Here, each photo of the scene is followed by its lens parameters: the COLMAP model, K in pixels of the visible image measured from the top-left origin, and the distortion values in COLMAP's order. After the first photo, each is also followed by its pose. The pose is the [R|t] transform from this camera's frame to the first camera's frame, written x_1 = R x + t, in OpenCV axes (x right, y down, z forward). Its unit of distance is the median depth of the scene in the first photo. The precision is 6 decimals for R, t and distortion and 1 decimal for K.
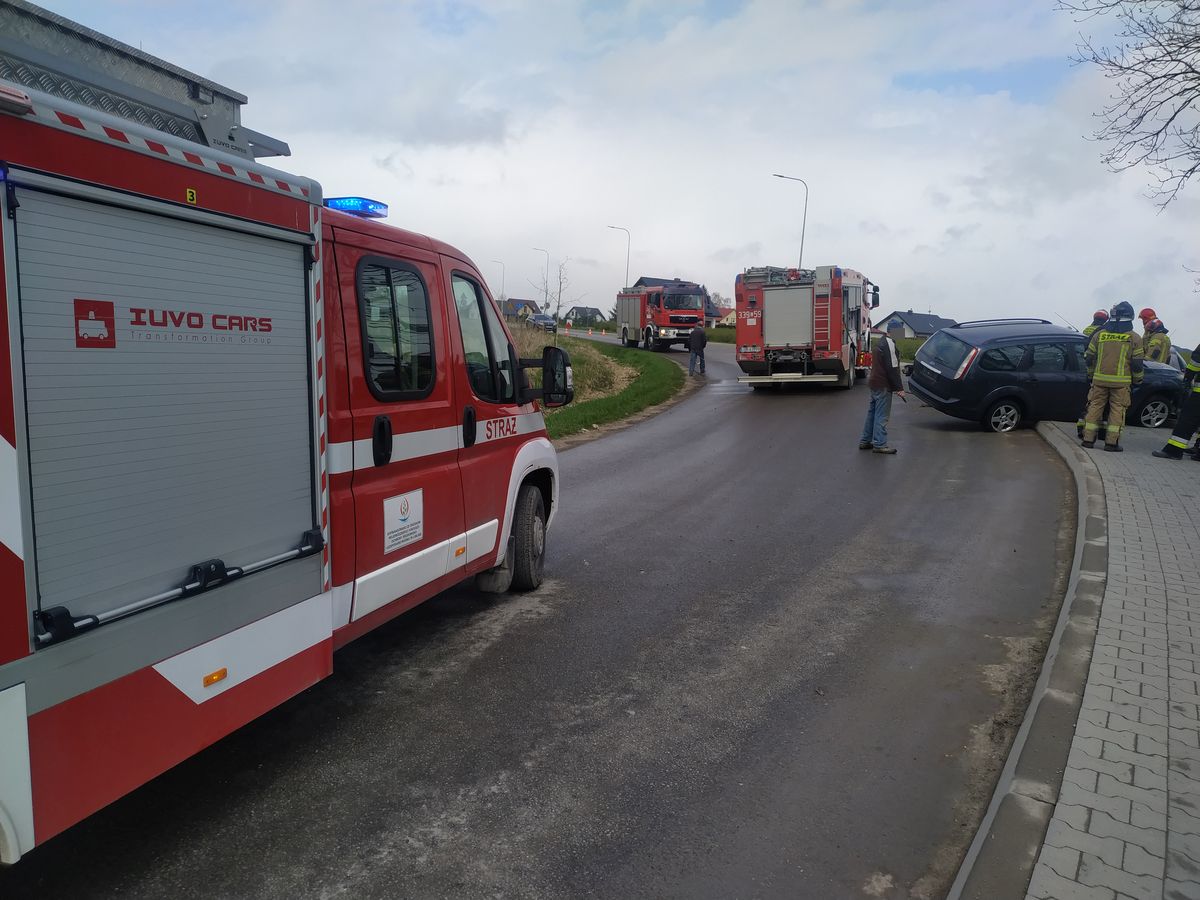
lens RADIAL K [[860.8, 0, 598.4], [0, 860.8, 477.5], [0, 0, 1]] dist [0.051961, -0.099098]
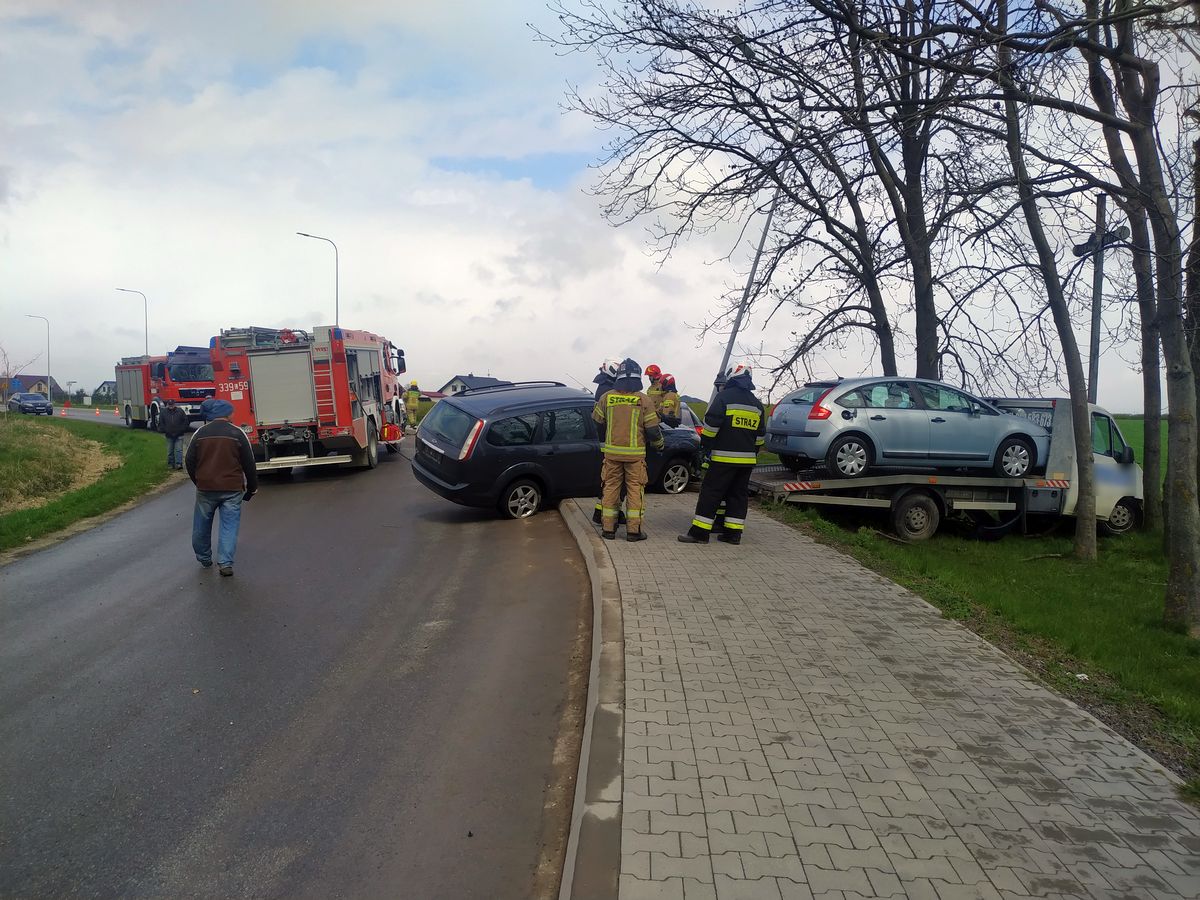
lens RADIAL K [[860.8, 0, 598.4], [0, 860.8, 477.5], [0, 0, 1]] dist [0.051961, -0.099098]
pose [[0.884756, -0.085971, 0.458056, 0.104462], [0.120349, 0.991649, -0.046342, -0.029448], [-0.450247, 0.096128, 0.887715, 0.154996]]
